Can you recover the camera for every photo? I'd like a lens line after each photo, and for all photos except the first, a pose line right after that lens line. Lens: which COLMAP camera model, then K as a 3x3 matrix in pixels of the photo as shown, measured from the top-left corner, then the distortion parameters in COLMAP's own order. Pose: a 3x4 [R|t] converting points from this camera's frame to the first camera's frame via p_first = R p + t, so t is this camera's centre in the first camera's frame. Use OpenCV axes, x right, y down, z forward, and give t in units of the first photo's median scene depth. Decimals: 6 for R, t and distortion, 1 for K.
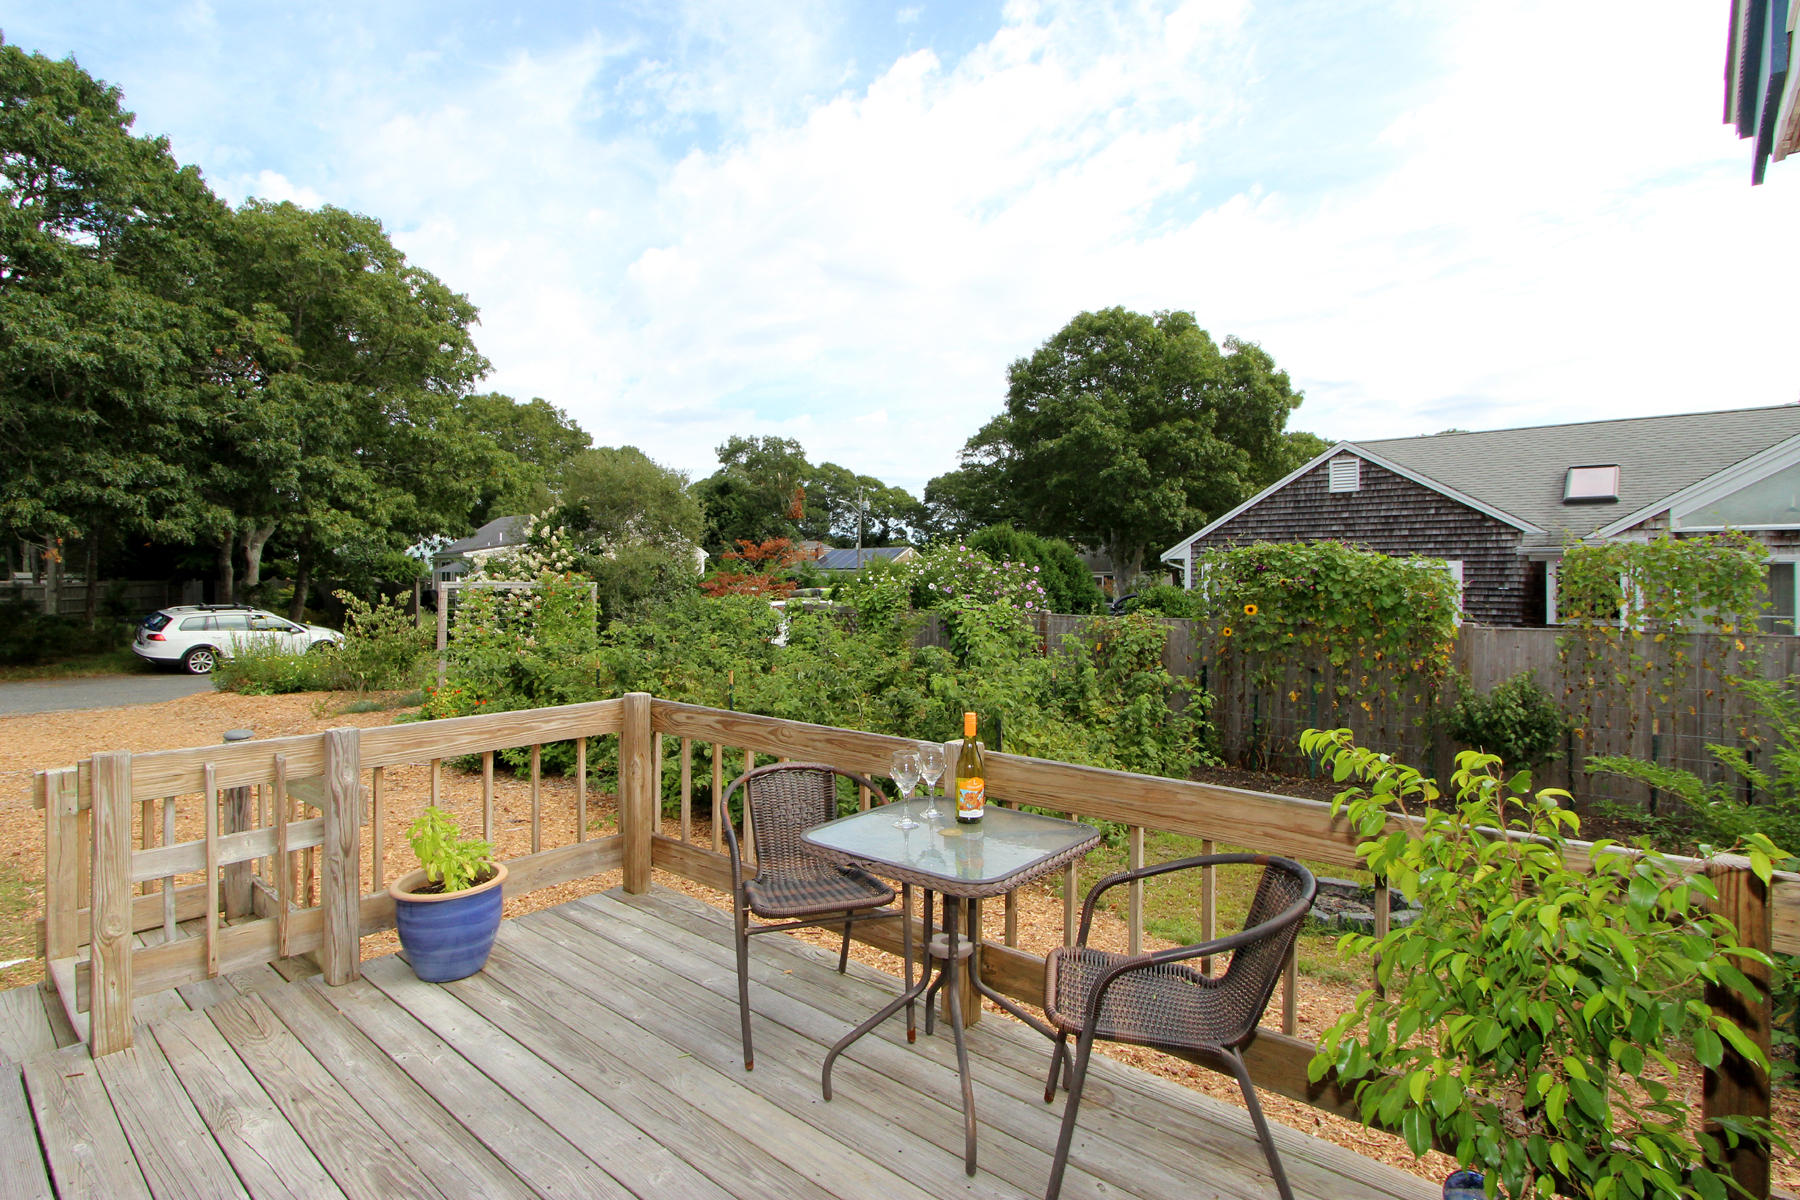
lens RADIAL K [[895.3, 0, 888.2], [0, 895.3, 583.0], [0, 0, 1]] dist [-0.020960, 0.000351]
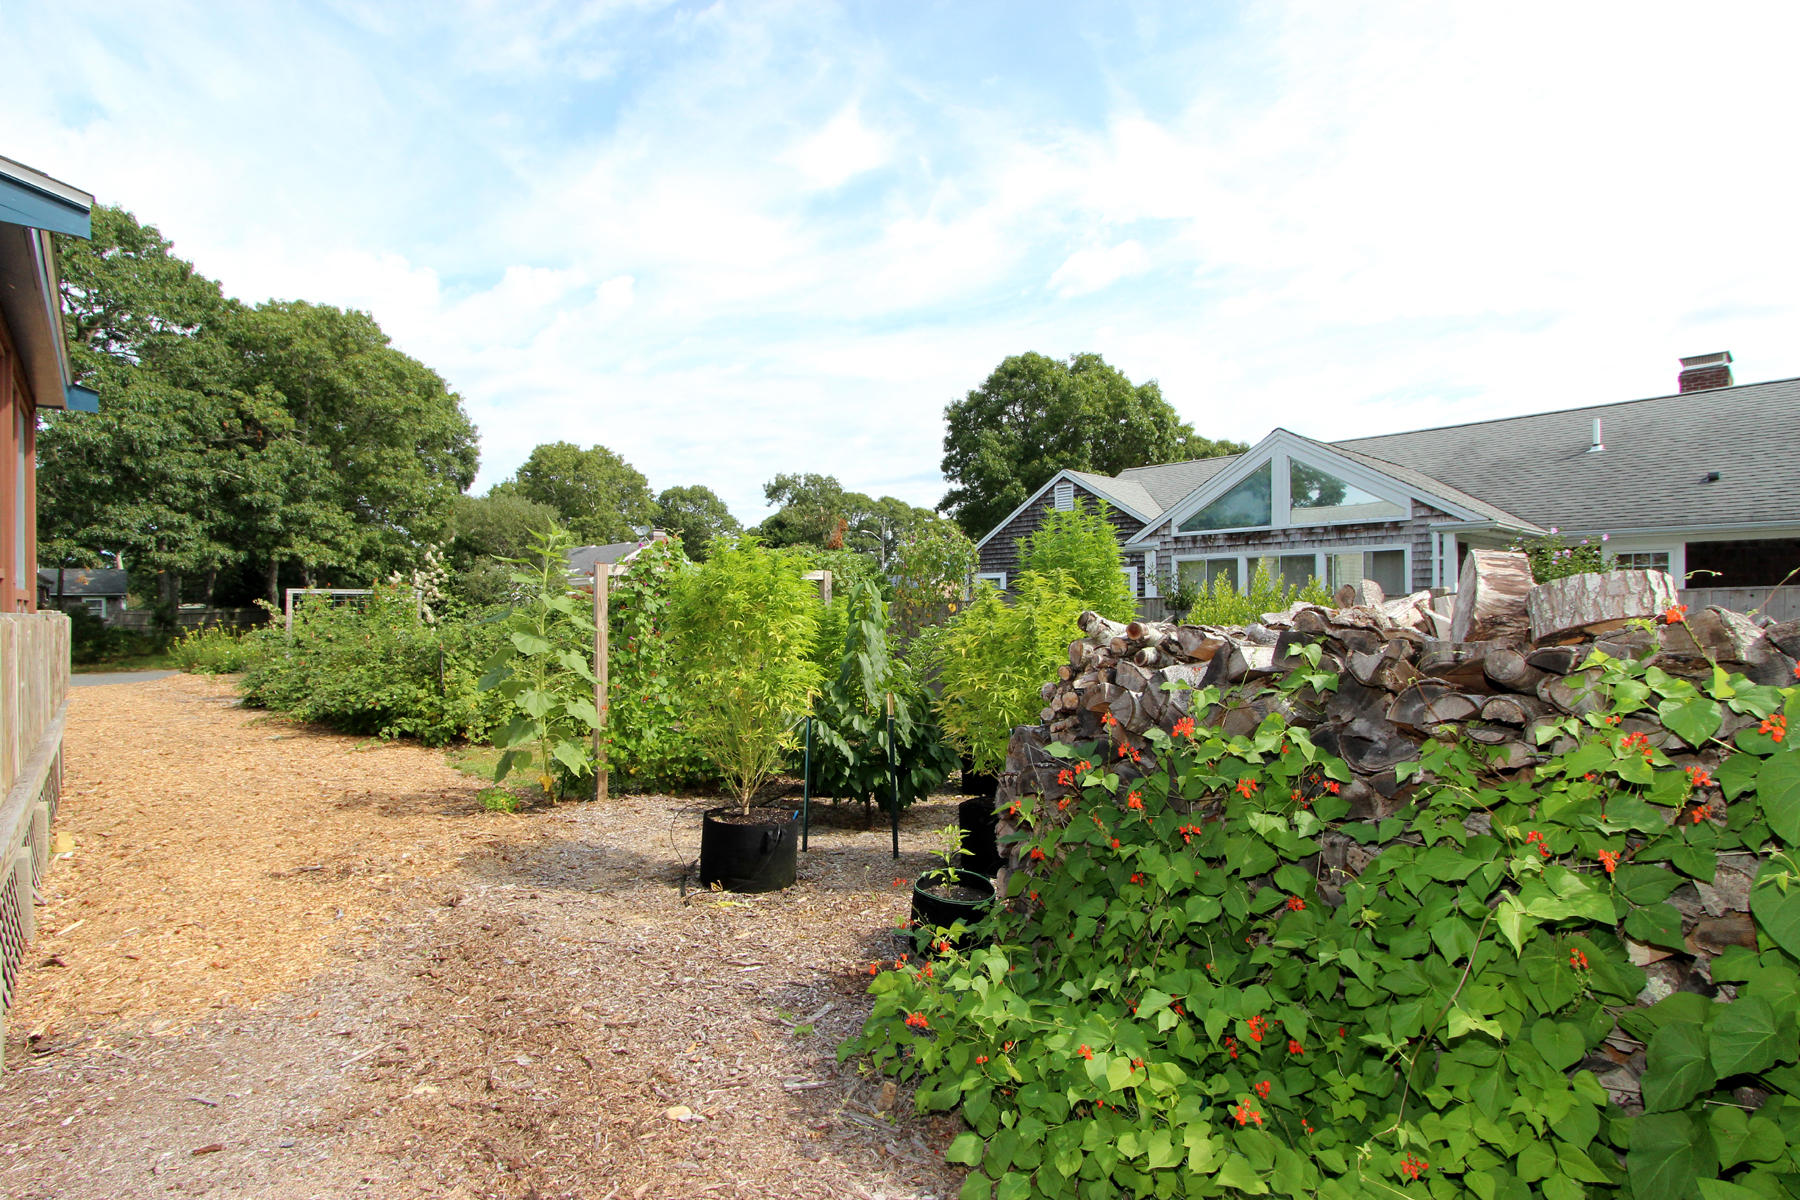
lens RADIAL K [[856.6, 0, 898.1], [0, 856.6, 617.3], [0, 0, 1]] dist [-0.012762, 0.000611]
pose [[0.995836, -0.011457, -0.090438, 0.333615], [0.012174, 0.999899, 0.007382, 0.025506], [0.090344, -0.008452, 0.995875, -0.163415]]
